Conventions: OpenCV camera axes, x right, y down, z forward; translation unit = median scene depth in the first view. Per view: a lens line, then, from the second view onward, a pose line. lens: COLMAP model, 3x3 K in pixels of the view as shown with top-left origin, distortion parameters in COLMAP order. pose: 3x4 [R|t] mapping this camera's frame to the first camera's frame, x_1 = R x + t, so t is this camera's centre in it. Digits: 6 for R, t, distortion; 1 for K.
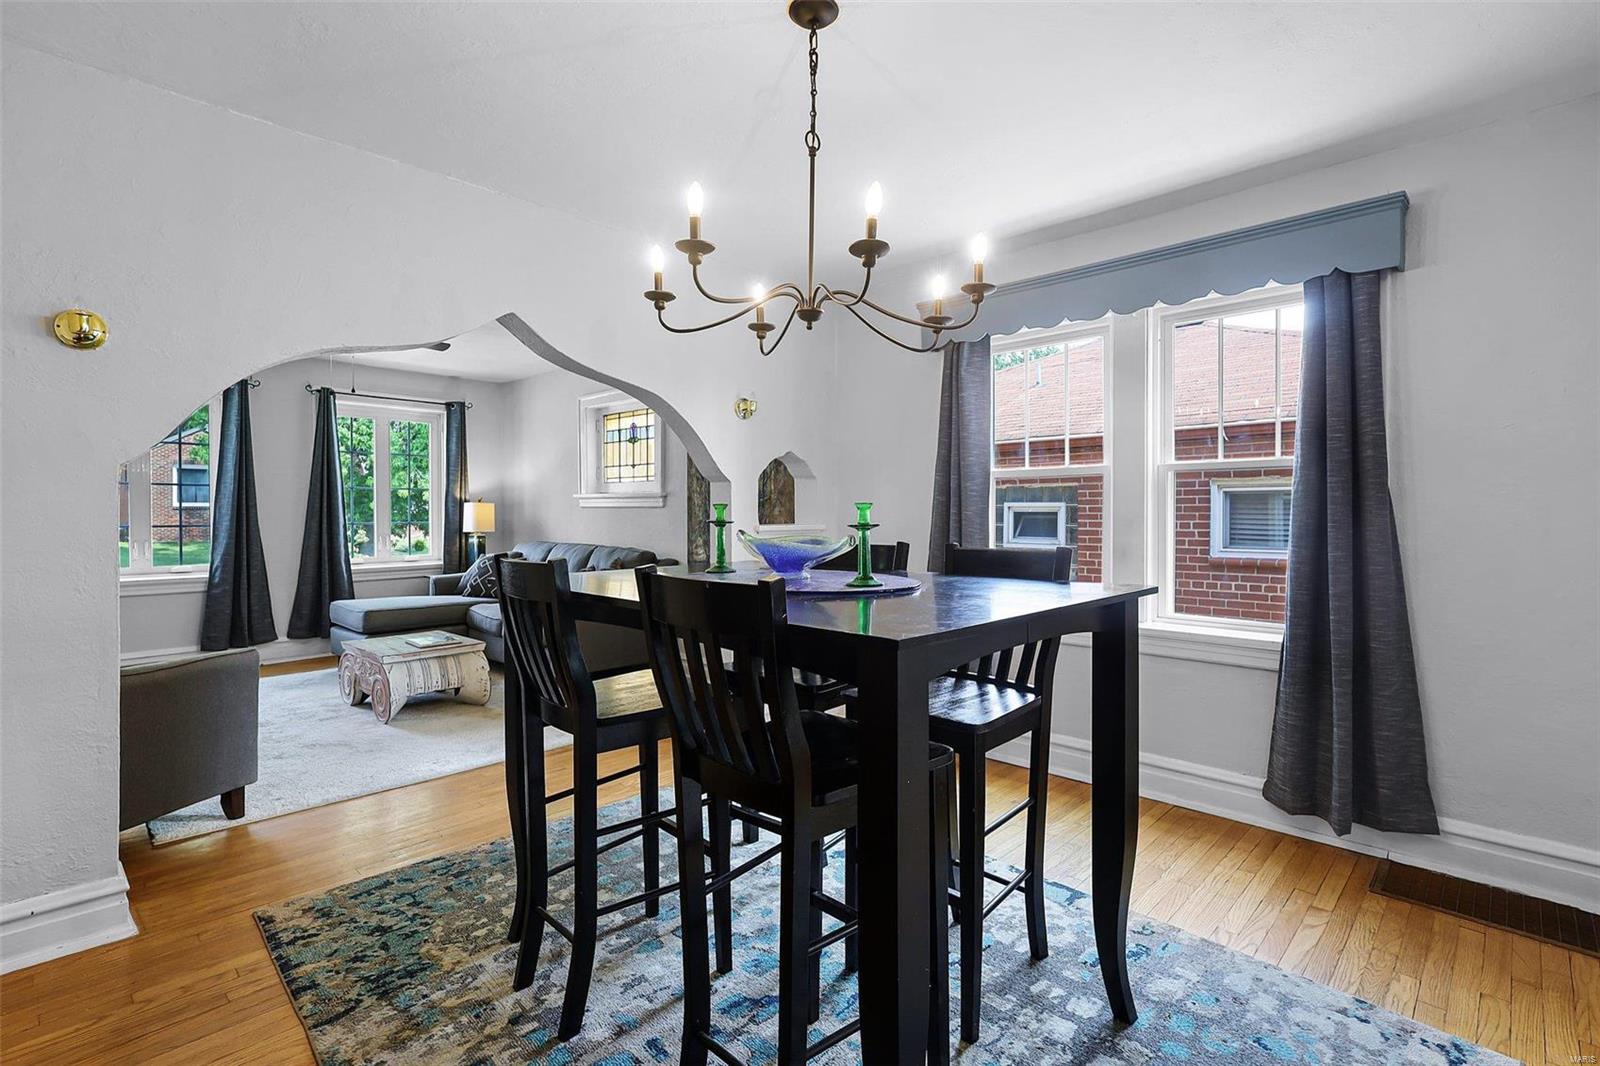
lens RADIAL K [[730.9, 0, 792.7], [0, 730.9, 508.8], [0, 0, 1]] dist [0.000597, -0.000055]
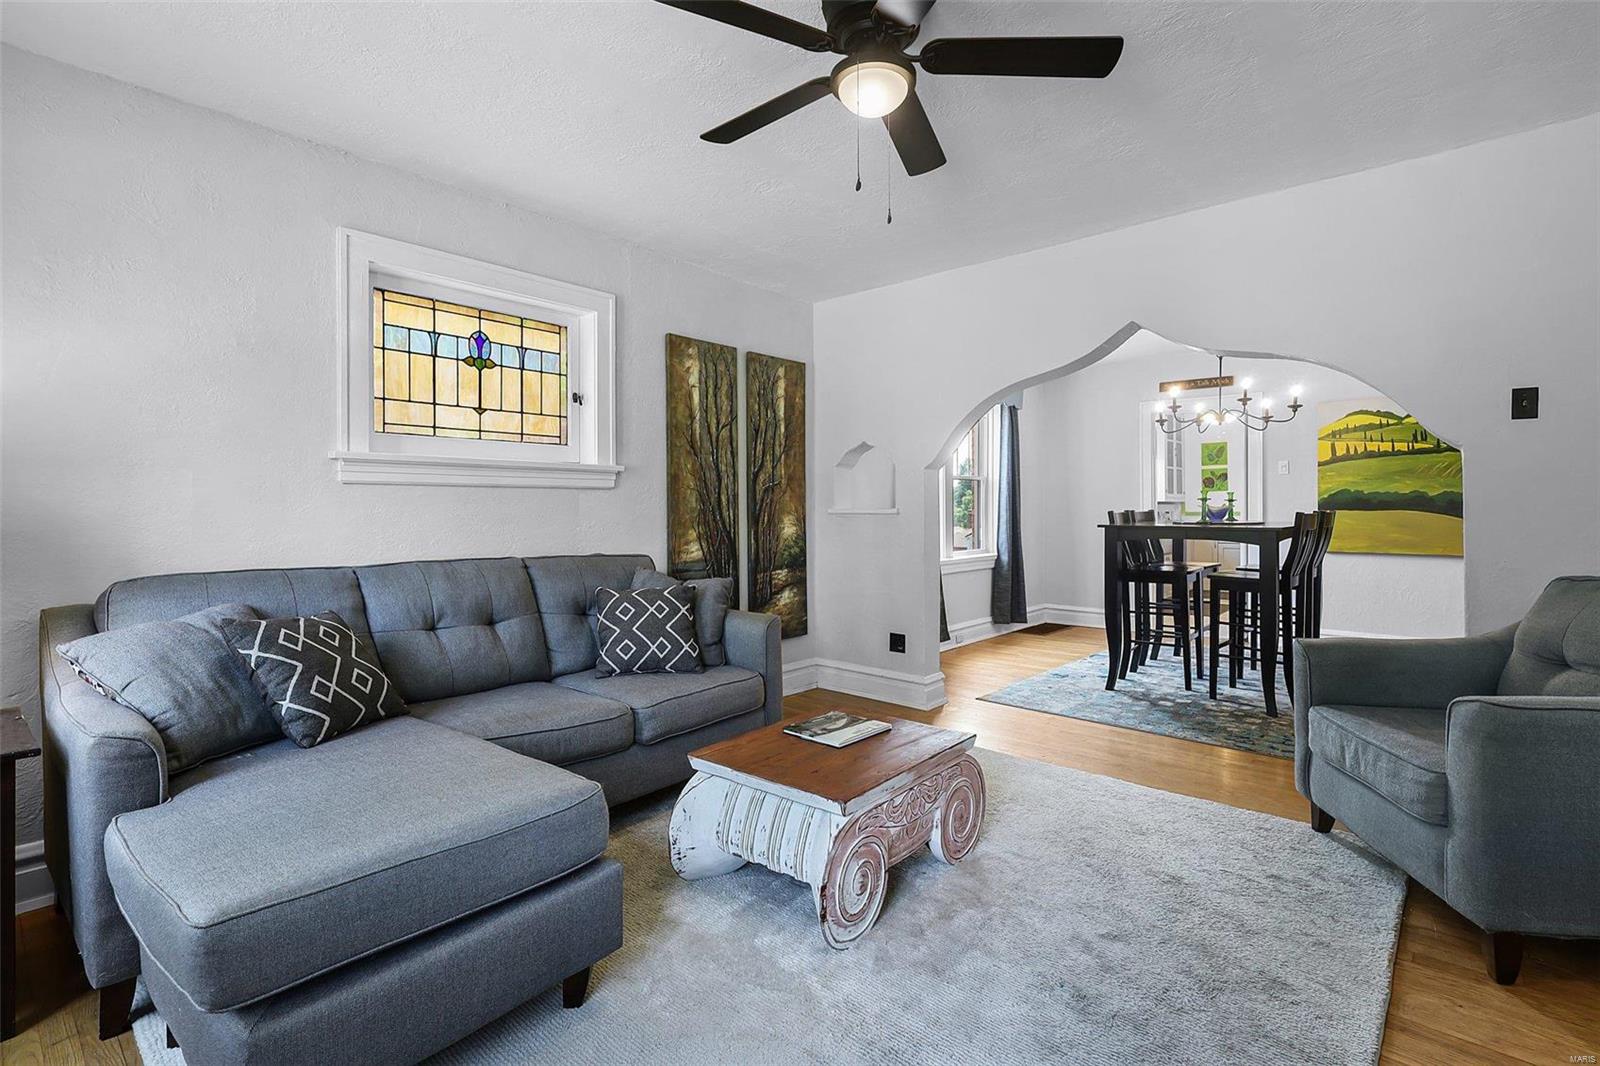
lens RADIAL K [[730.9, 0, 792.7], [0, 730.9, 508.8], [0, 0, 1]] dist [0.000597, -0.000055]
pose [[-0.014548, 0.002142, 0.999892, -0.767470], [0.001988, 0.999996, -0.002113, 0.016525], [-0.999892, 0.001957, -0.014553, 0.776914]]
